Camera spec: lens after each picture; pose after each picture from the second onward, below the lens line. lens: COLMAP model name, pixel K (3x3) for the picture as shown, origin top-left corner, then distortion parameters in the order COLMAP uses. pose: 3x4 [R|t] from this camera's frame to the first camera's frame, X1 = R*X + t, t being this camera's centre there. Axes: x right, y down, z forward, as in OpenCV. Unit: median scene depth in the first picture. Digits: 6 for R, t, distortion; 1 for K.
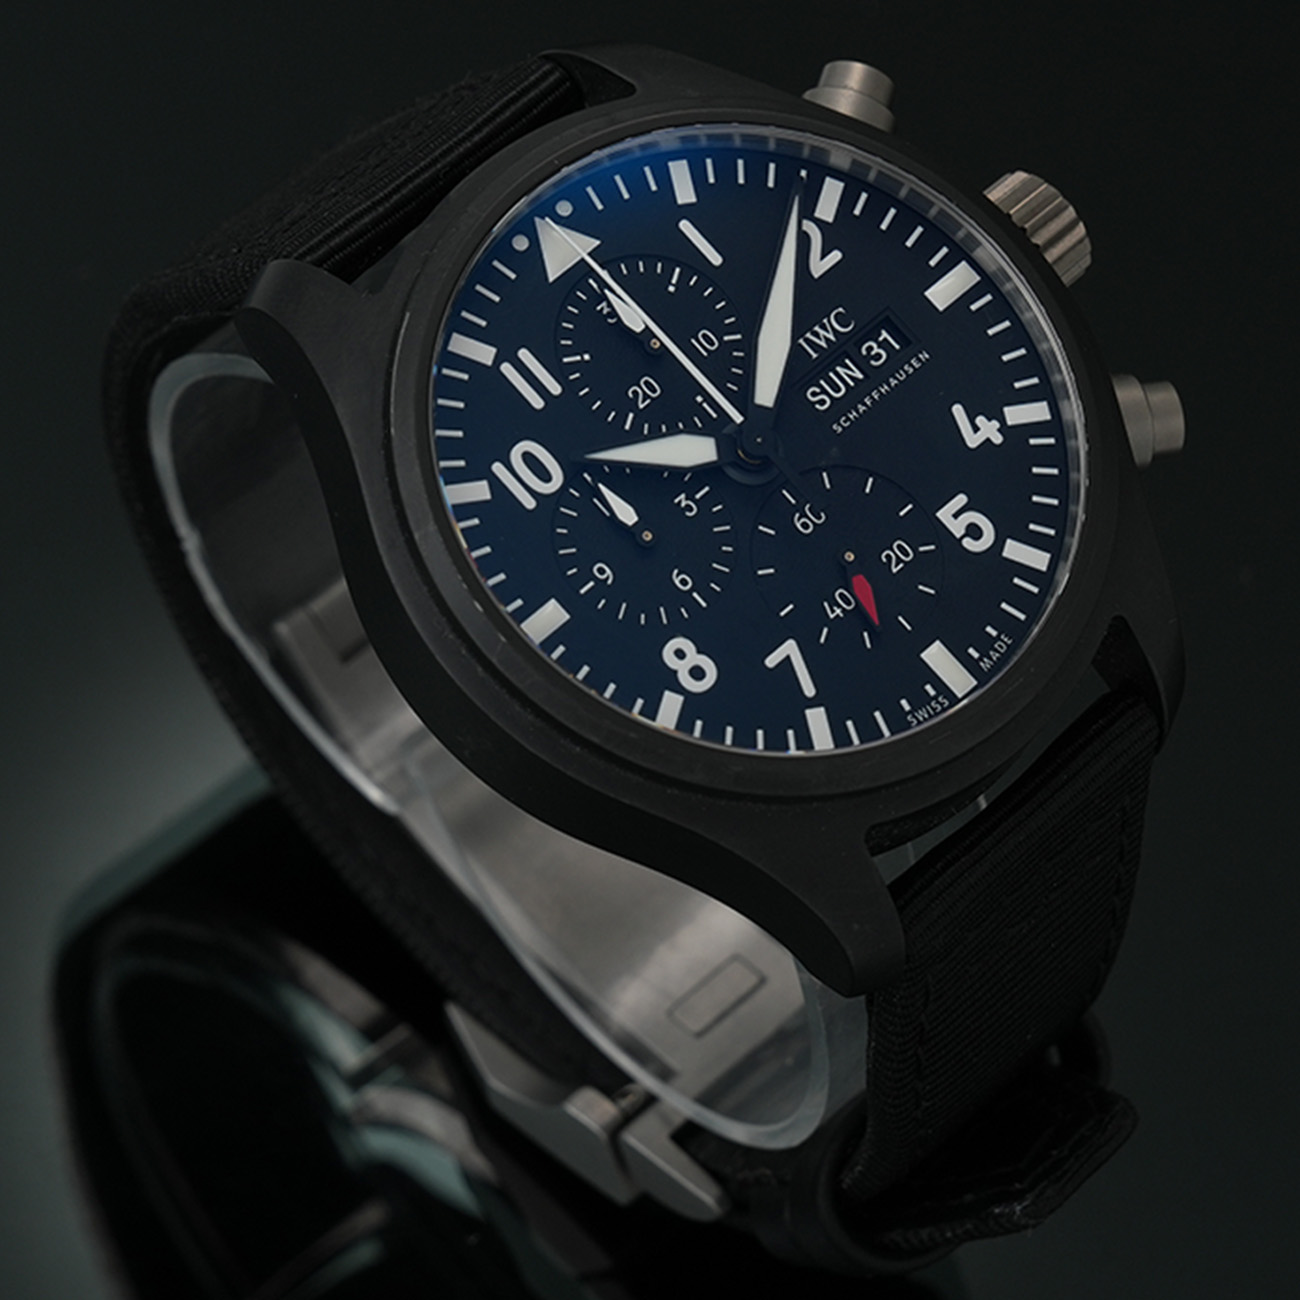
lens RADIAL K [[6148.2, 0, 650.0], [0, 6148.2, 705.1], [0, 0, 1]] dist [0.137262, 3.395561]
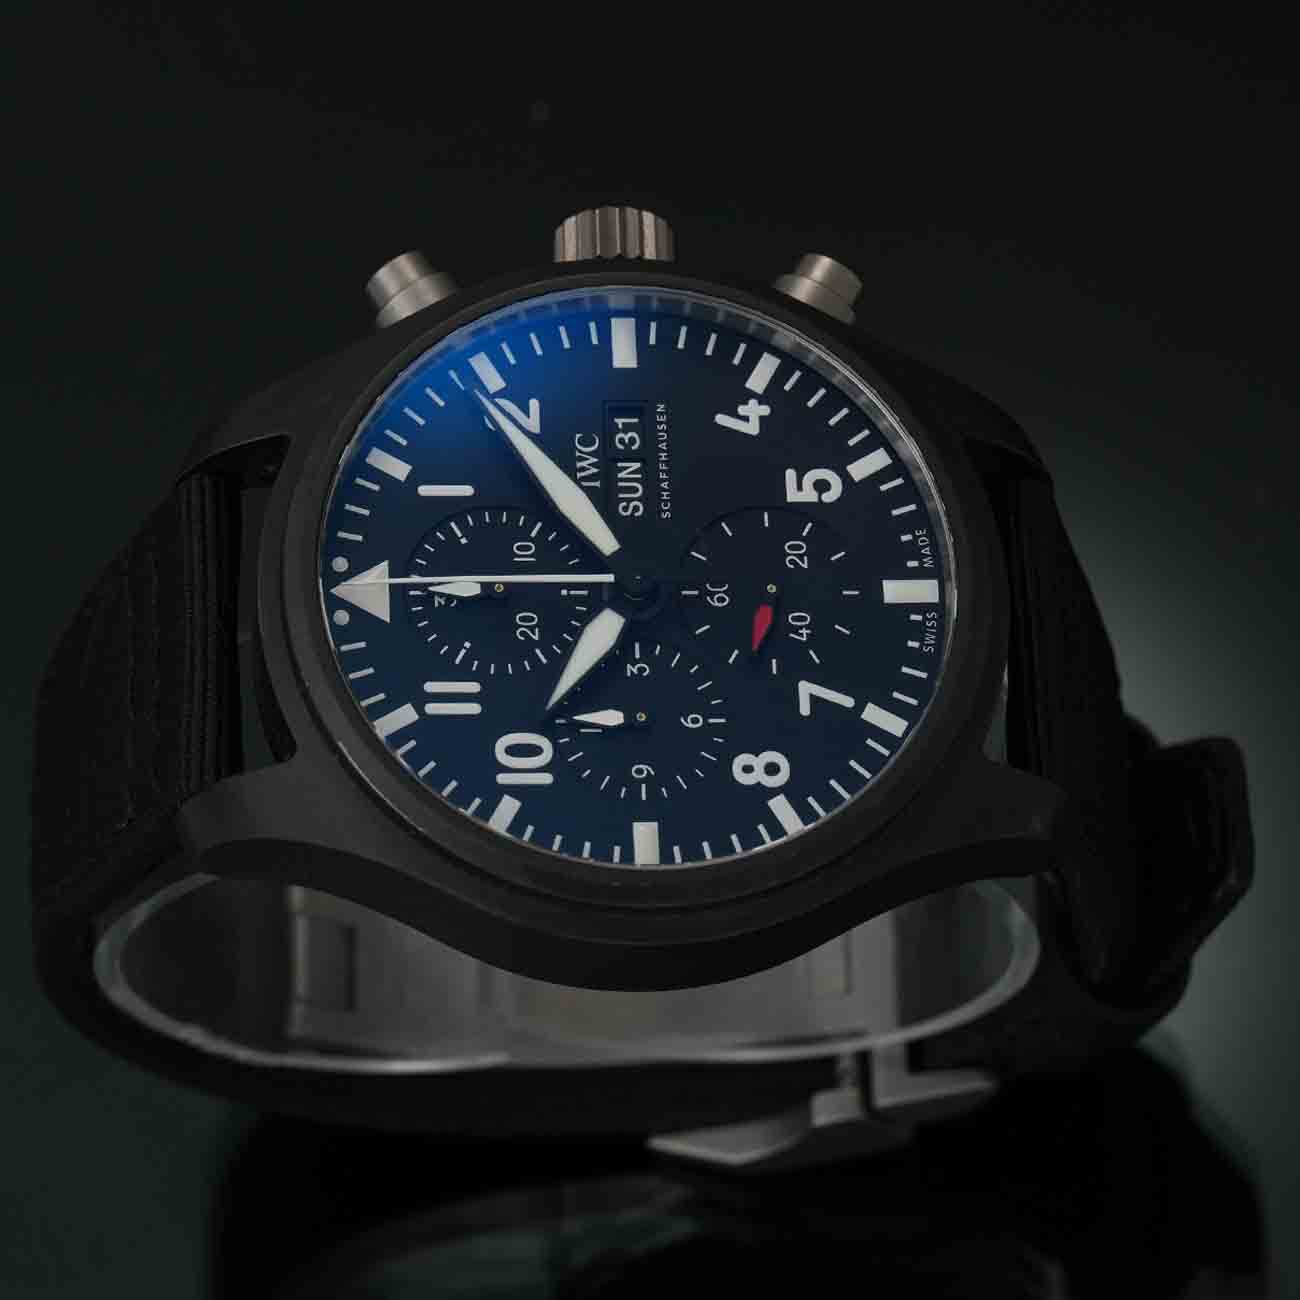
lens RADIAL K [[6148.2, 0, 650.0], [0, 6148.2, 705.1], [0, 0, 1]] dist [0.137262, 3.395561]
pose [[0.658487, -0.740391, 0.134967, -0.138893], [0.726973, 0.672153, 0.140430, -0.173999], [-0.194691, 0.005646, 0.980848, -0.039354]]
